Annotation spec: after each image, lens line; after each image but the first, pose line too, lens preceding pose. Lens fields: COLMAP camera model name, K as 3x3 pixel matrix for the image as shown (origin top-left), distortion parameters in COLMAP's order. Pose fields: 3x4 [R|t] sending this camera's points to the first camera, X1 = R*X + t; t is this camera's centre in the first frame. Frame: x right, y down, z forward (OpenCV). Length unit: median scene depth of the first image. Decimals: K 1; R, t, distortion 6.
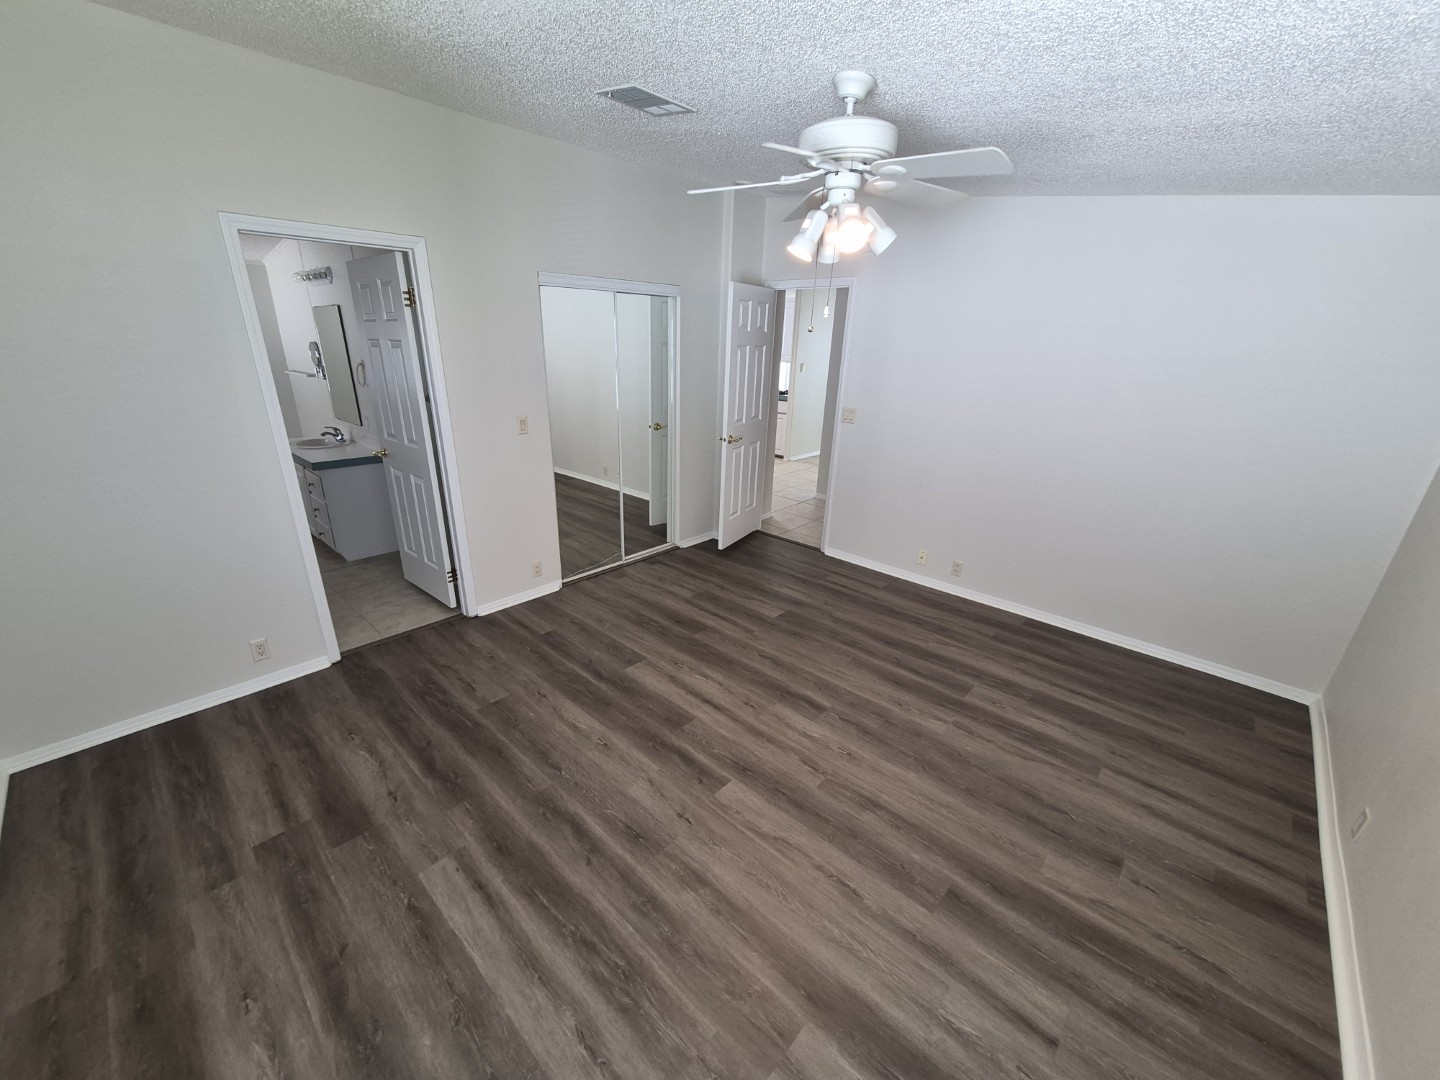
lens RADIAL K [[564.8, 0, 698.1], [0, 564.8, 550.9], [0, 0, 1]] dist [0.003680, 0.000269]
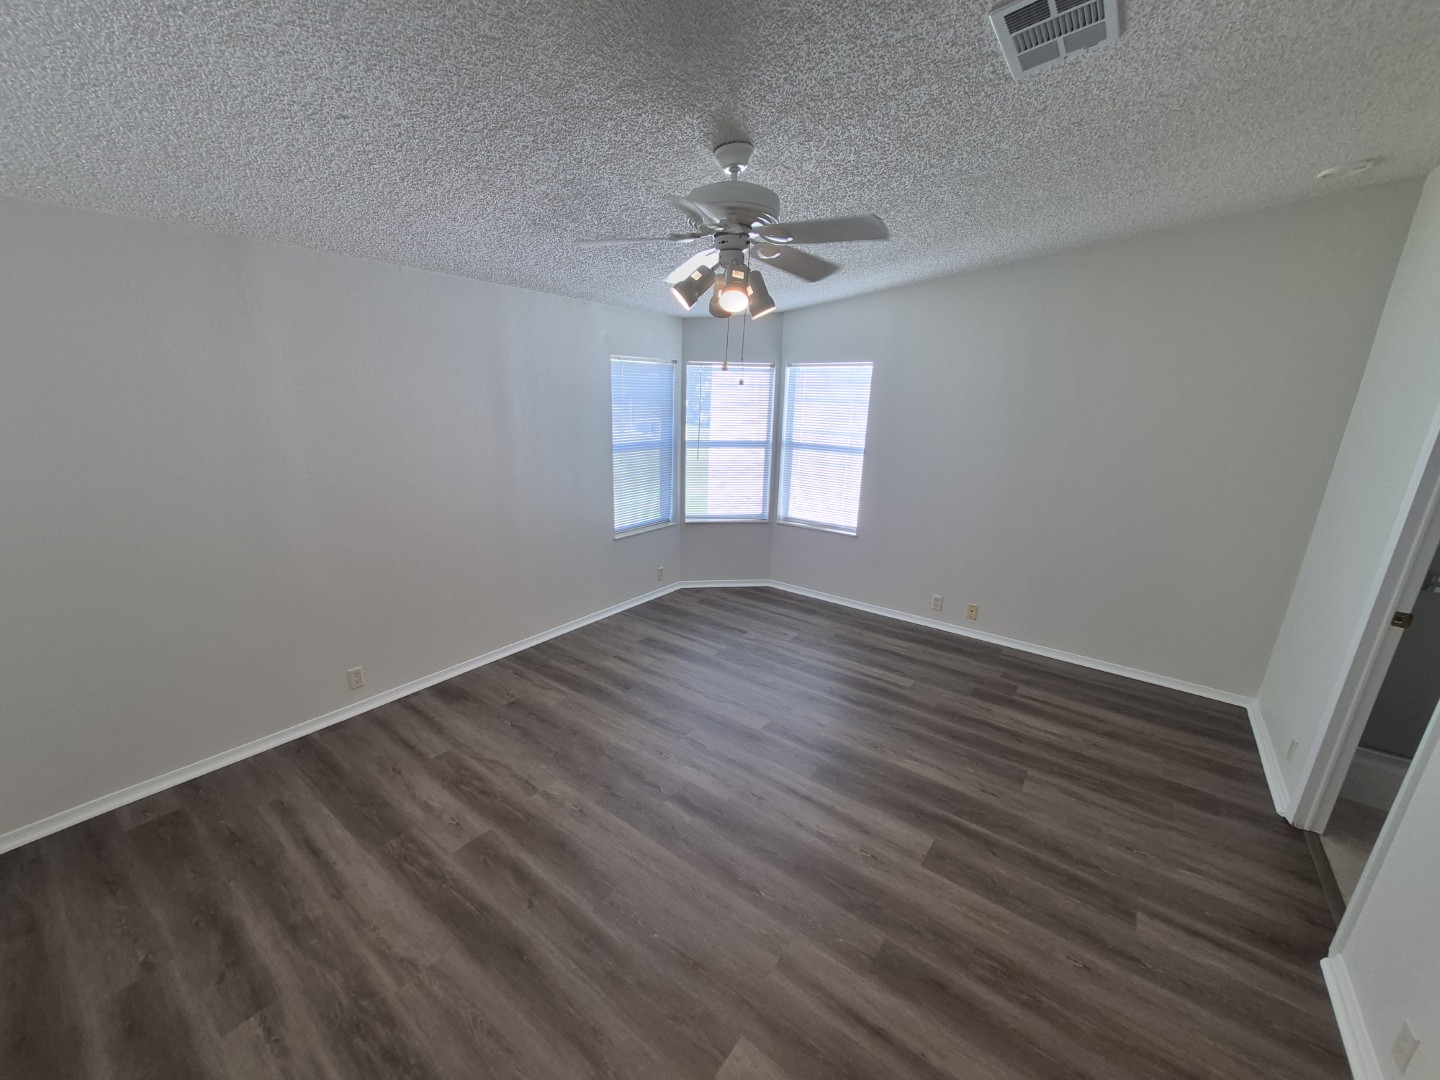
lens RADIAL K [[564.8, 0, 698.1], [0, 564.8, 550.9], [0, 0, 1]] dist [0.003680, 0.000269]
pose [[-0.993844, -0.016151, -0.109605, 0.304550], [-0.078168, 0.803305, 0.590416, -0.585037], [0.078510, 0.595349, -0.799622, 1.562904]]
